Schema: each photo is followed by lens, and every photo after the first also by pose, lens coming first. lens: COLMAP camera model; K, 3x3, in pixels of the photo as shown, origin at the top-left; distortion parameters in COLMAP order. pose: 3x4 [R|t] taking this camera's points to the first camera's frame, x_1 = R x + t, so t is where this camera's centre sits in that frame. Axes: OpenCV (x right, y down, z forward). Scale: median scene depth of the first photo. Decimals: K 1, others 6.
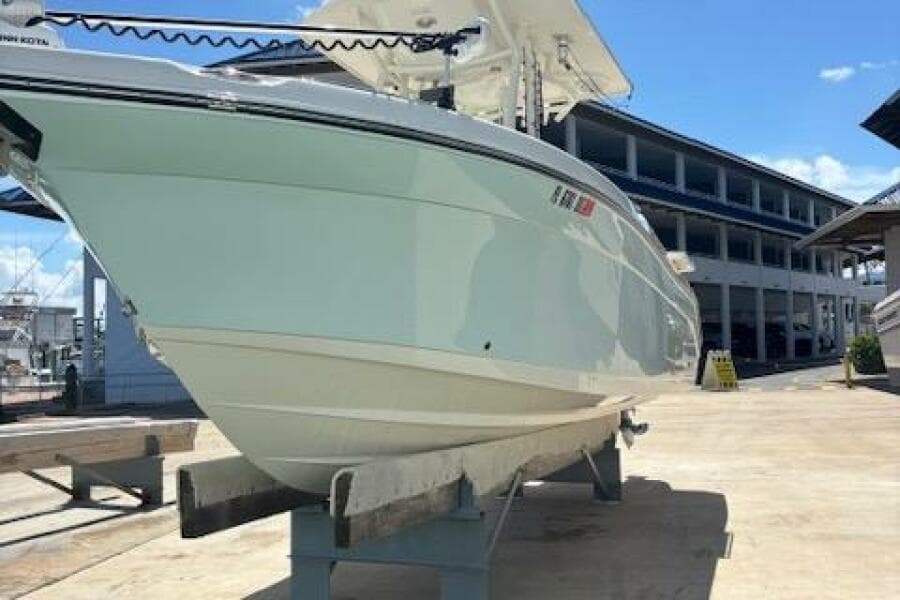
lens RADIAL K [[921.0, 0, 447.4], [0, 921.0, 280.2], [0, 0, 1]] dist [0.124487, -0.305790]
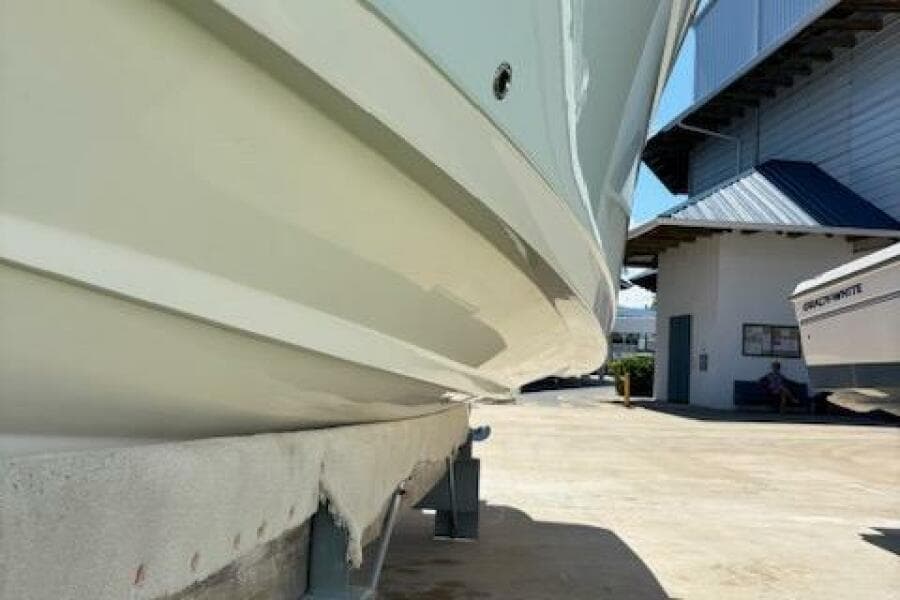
lens RADIAL K [[921.0, 0, 447.4], [0, 921.0, 280.2], [0, 0, 1]] dist [0.124487, -0.305790]
pose [[0.960392, 0.086656, 0.264836, -0.024354], [-0.082185, 0.996225, -0.027938, 0.074358], [-0.266257, 0.005066, 0.963889, 0.366034]]
